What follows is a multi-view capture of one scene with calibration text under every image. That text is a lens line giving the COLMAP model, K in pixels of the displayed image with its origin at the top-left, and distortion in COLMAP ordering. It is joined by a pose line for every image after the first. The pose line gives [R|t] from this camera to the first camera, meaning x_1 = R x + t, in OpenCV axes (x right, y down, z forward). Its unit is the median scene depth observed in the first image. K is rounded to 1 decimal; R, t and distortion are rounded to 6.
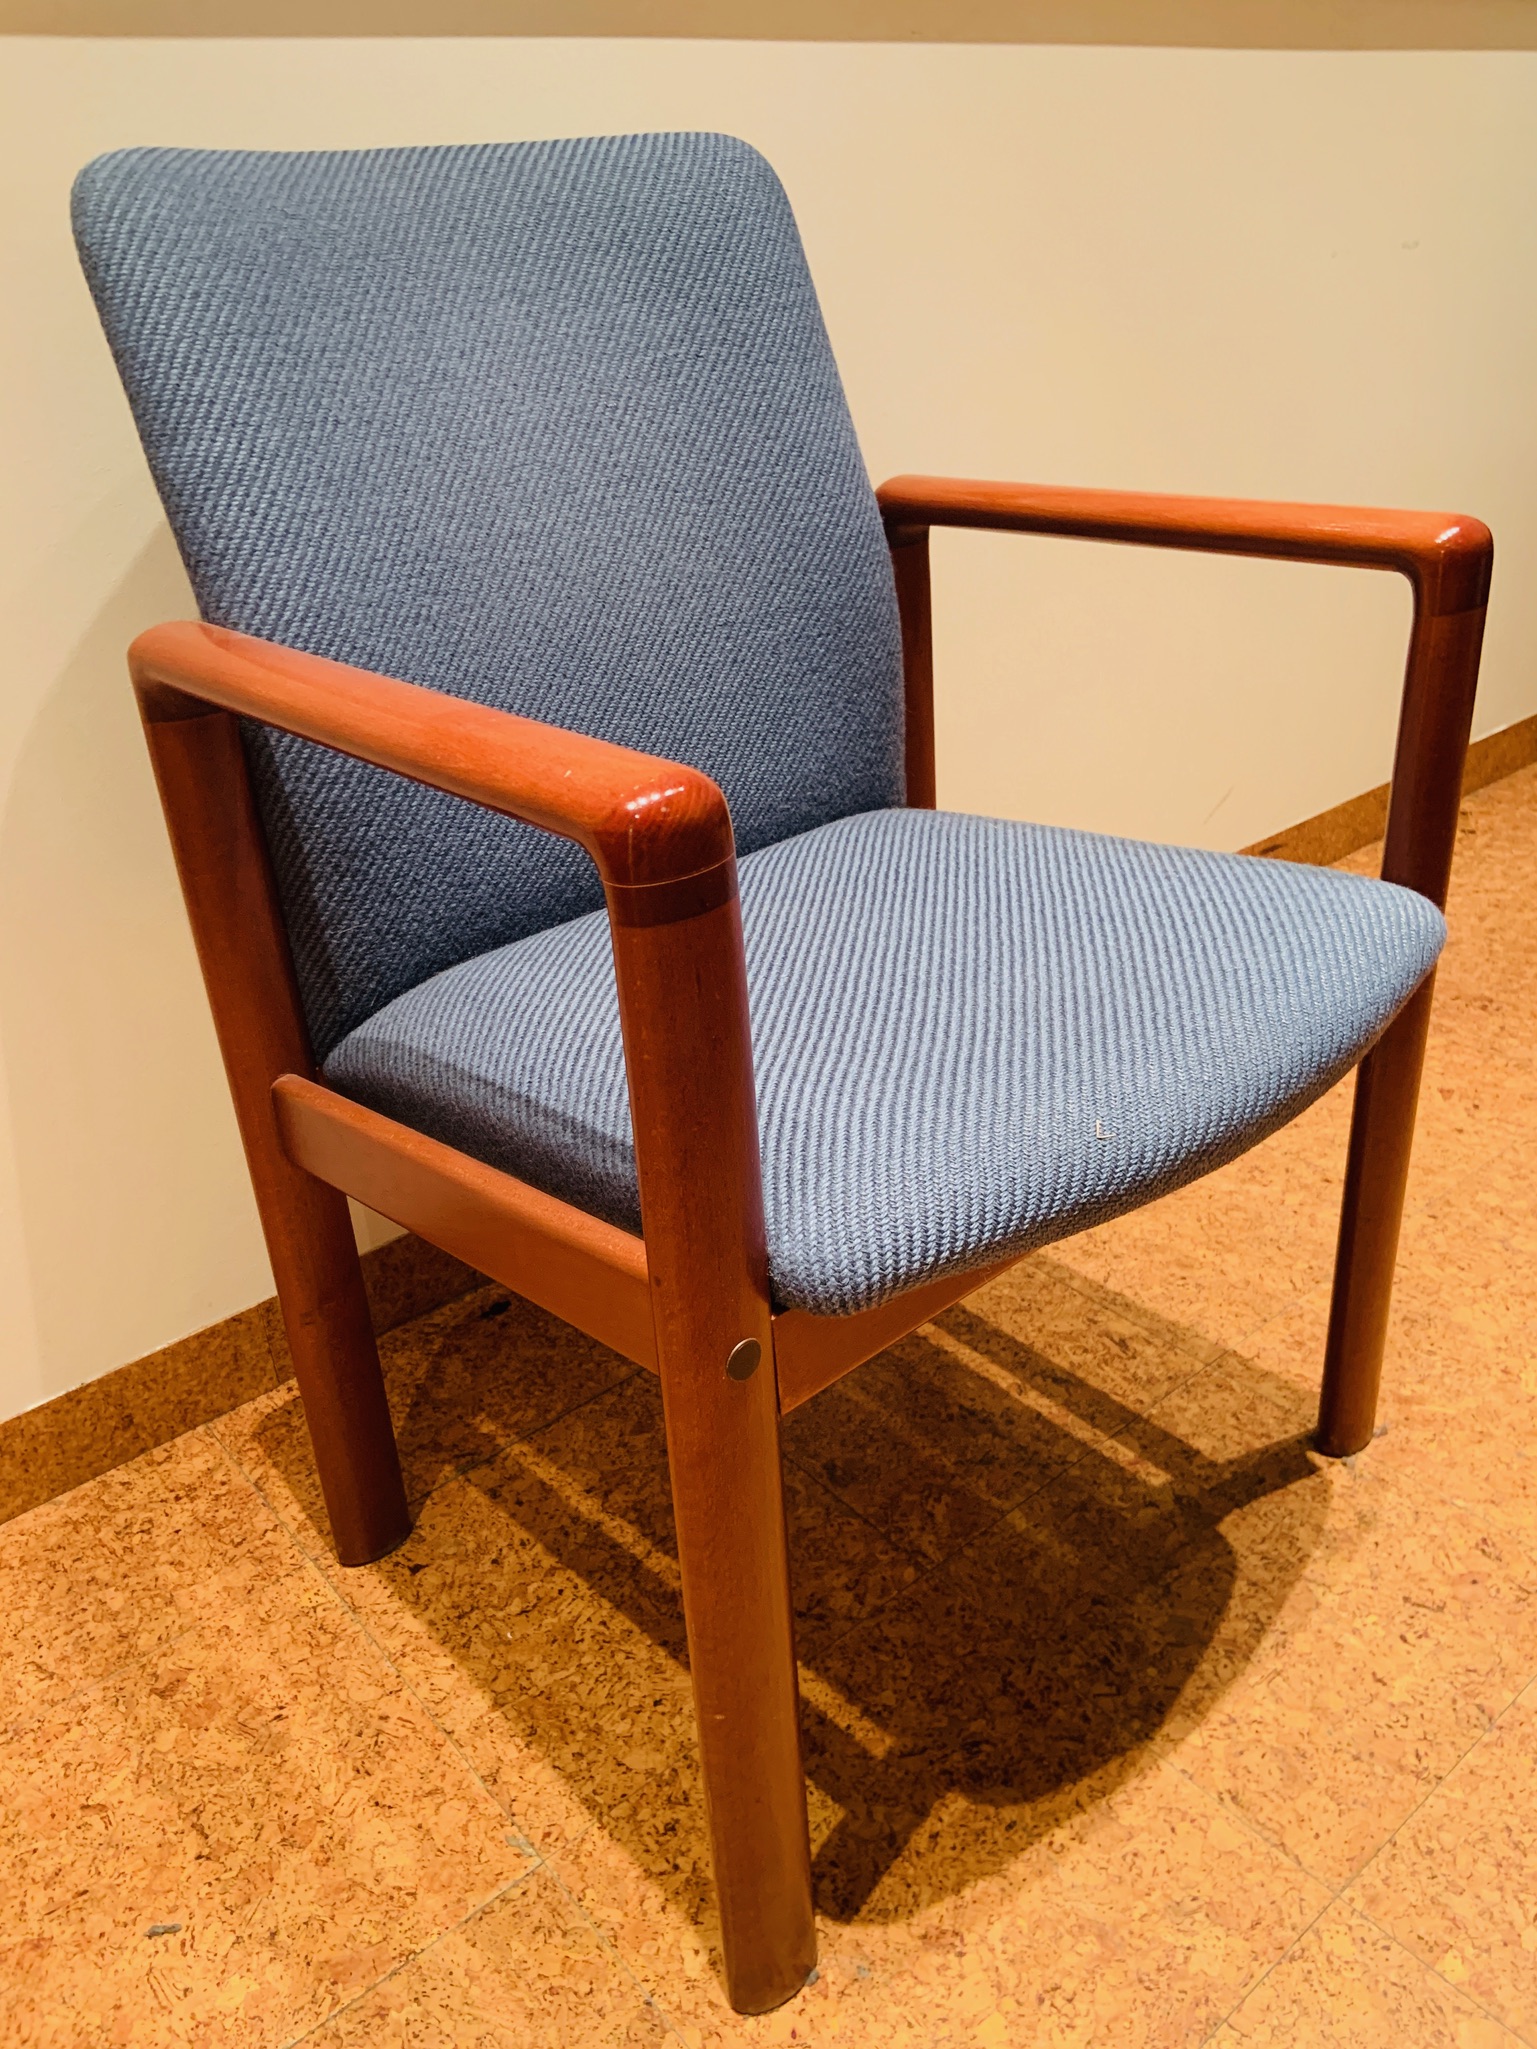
lens RADIAL K [[1553.9, 0, 768.5], [0, 1553.9, 1024.5], [0, 0, 1]] dist [0.113578, -0.174392]
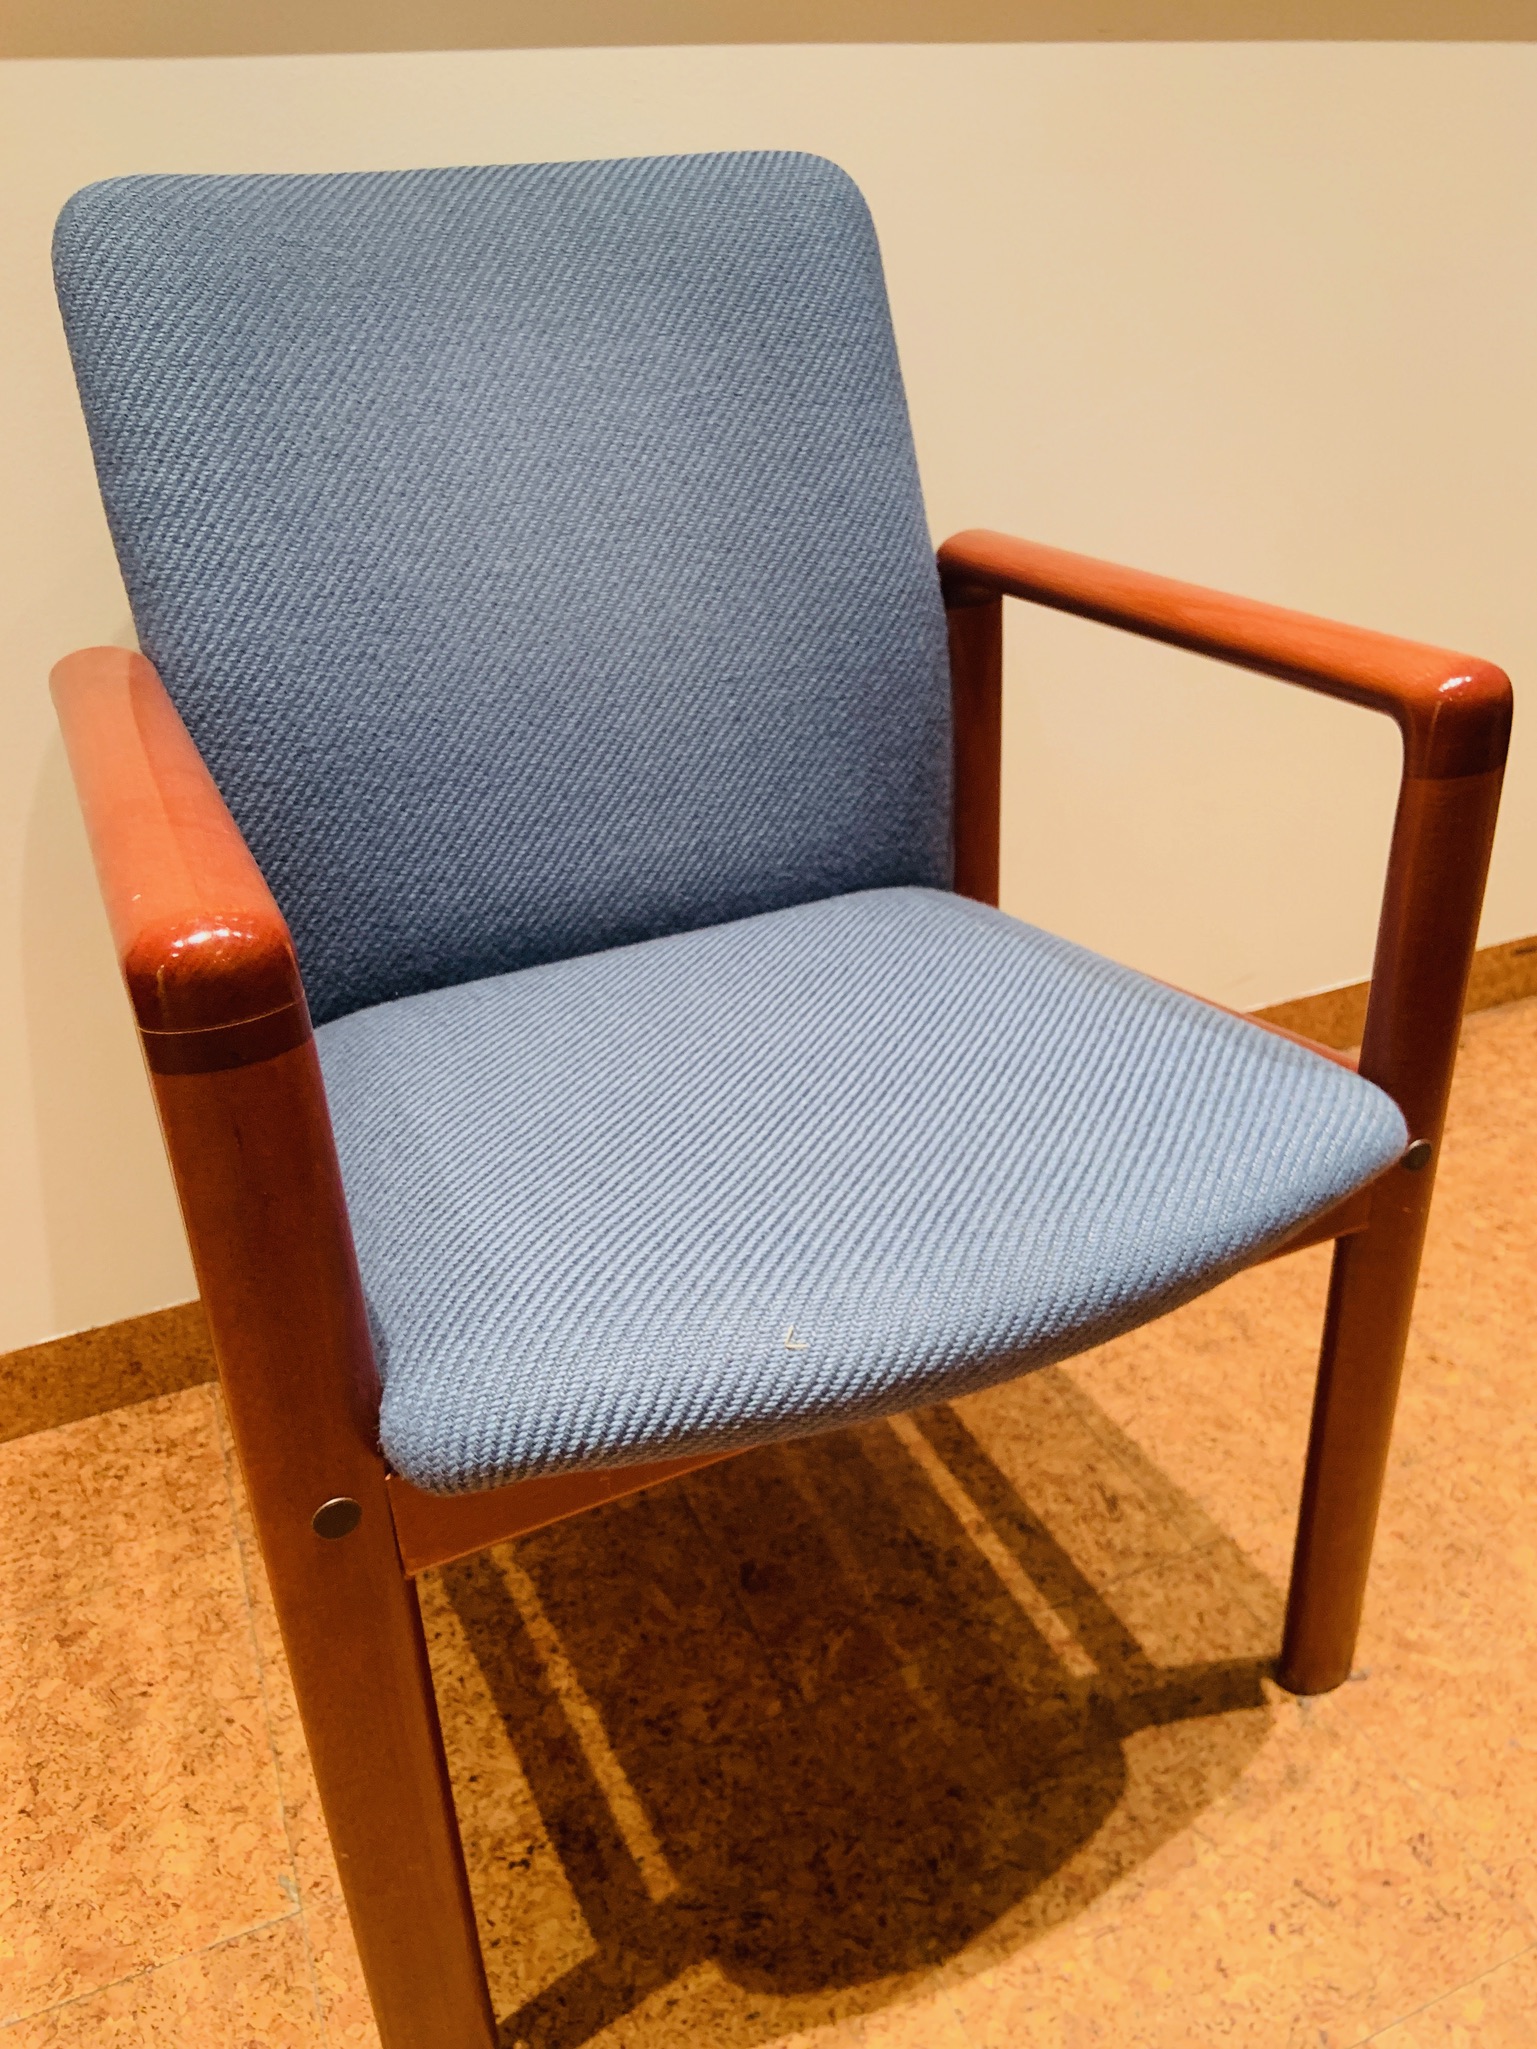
lens RADIAL K [[1553.9, 0, 768.5], [0, 1553.9, 1024.5], [0, 0, 1]] dist [0.113578, -0.174392]
pose [[0.959450, 0.148764, -0.239425, 0.264632], [-0.142338, 0.988839, 0.044013, -0.099973], [0.243300, -0.008149, 0.969917, 0.093807]]
